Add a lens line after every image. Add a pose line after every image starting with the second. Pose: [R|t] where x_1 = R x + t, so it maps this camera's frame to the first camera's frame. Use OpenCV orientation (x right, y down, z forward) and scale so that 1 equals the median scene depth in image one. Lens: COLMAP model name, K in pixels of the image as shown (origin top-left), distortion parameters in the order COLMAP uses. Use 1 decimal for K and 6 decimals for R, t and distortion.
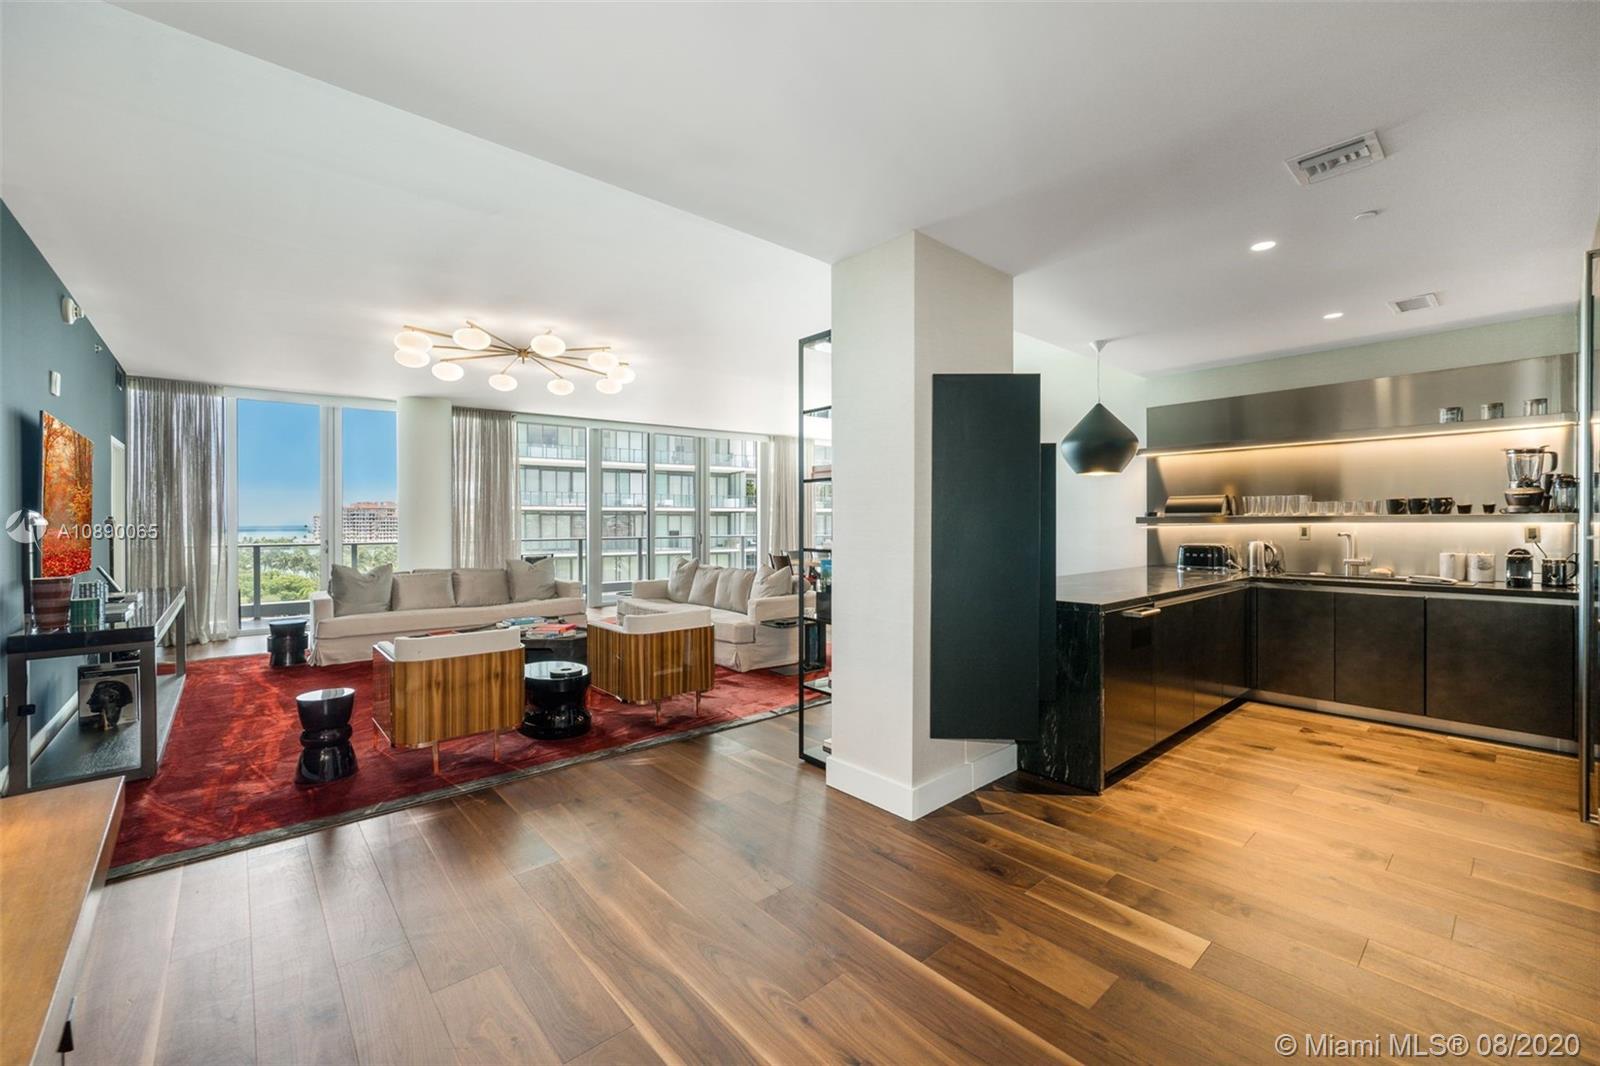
lens RADIAL K [[651.2, 0, 800.0], [0, 651.2, 533.0], [0, 0, 1]] dist [-0.003563, -0.000366]
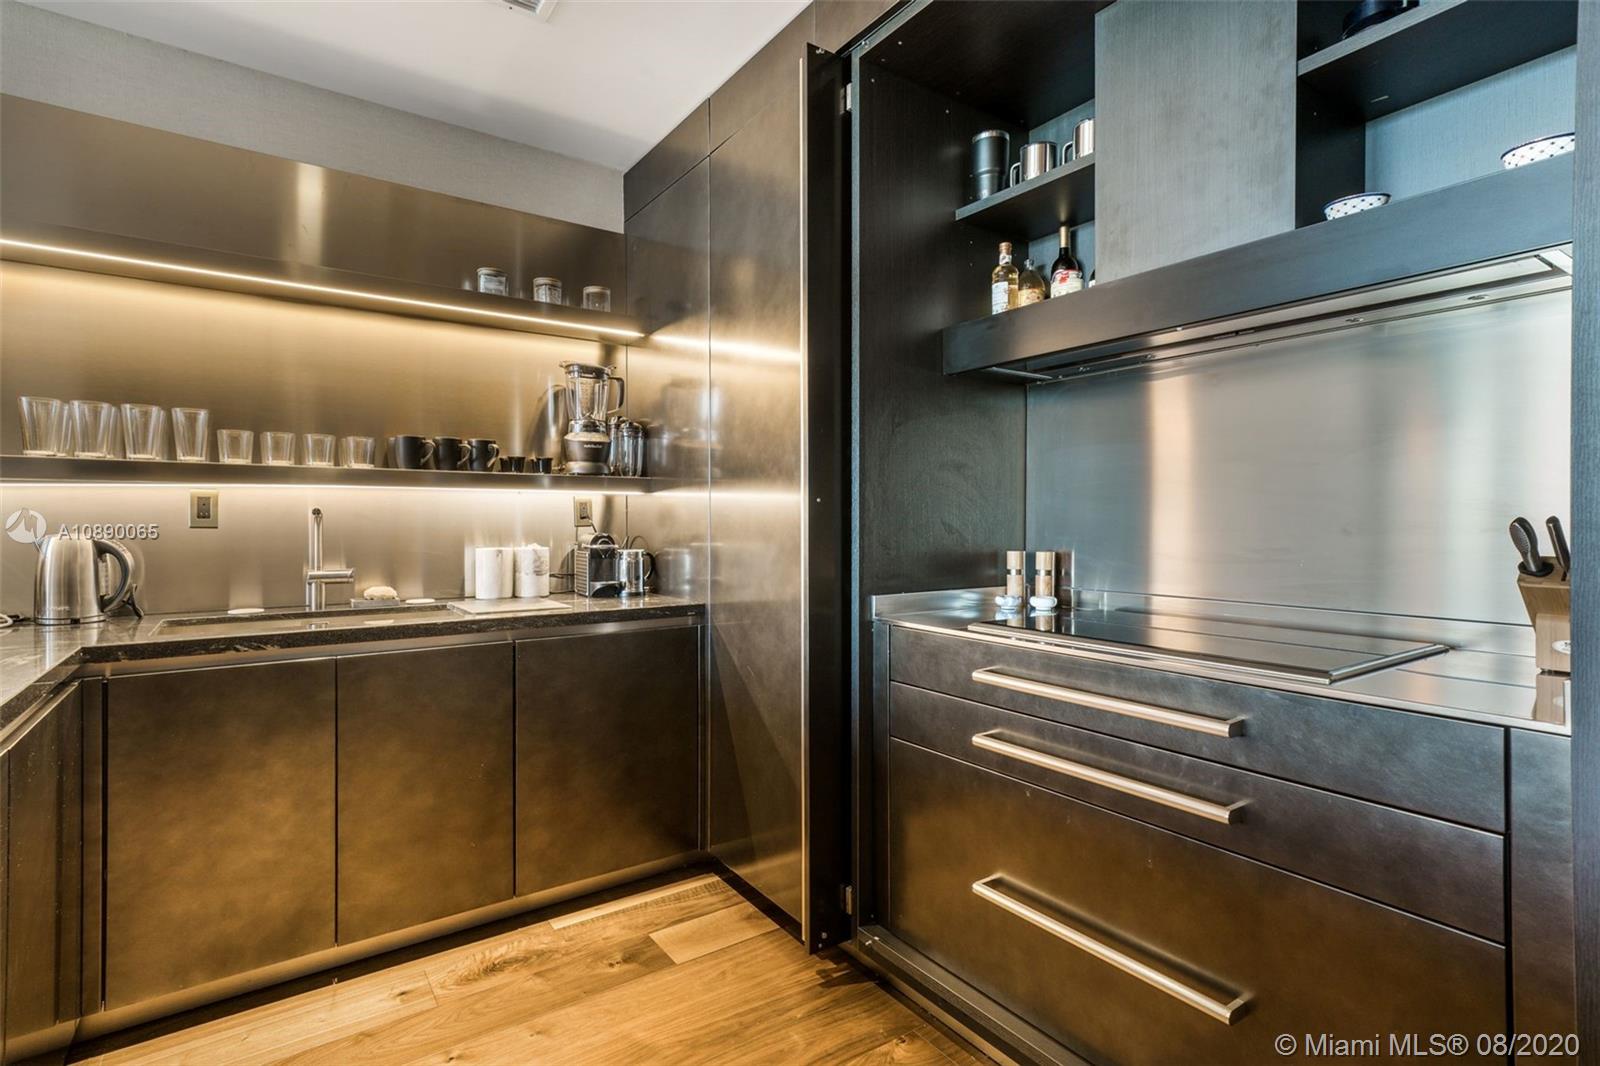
lens RADIAL K [[774.8, 0, 797.2], [0, 774.8, 519.6], [0, 0, 1]] dist [0.002130, 0.000500]
pose [[0.102120, 0.002353, 0.994769, 0.369980], [0.013063, 0.999908, -0.003706, 0.012839], [-0.994686, 0.013373, 0.102080, 0.635788]]
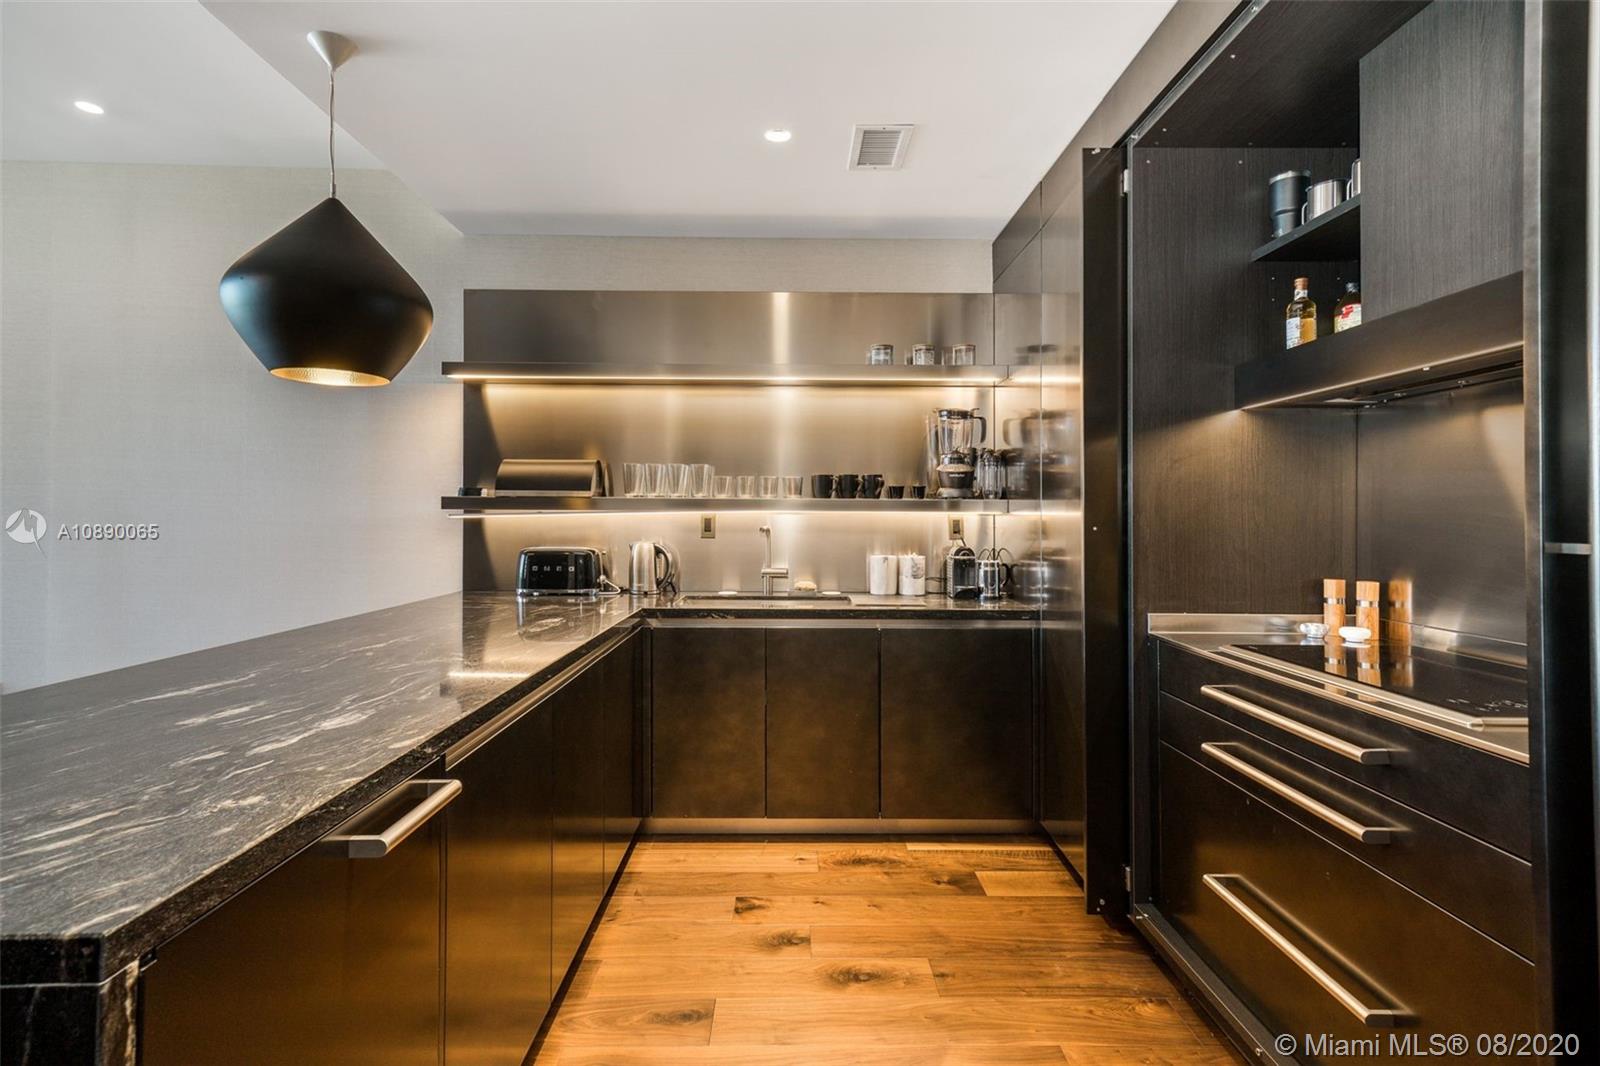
lens RADIAL K [[791.1, 0, 802.0], [0, 791.1, 508.1], [0, 0, 1]] dist [0.000114, -0.000018]
pose [[0.642866, 0.012060, 0.765884, 0.278994], [0.002917, 0.999830, -0.018193, -0.004050], [-0.765973, 0.013930, 0.642721, 0.482385]]
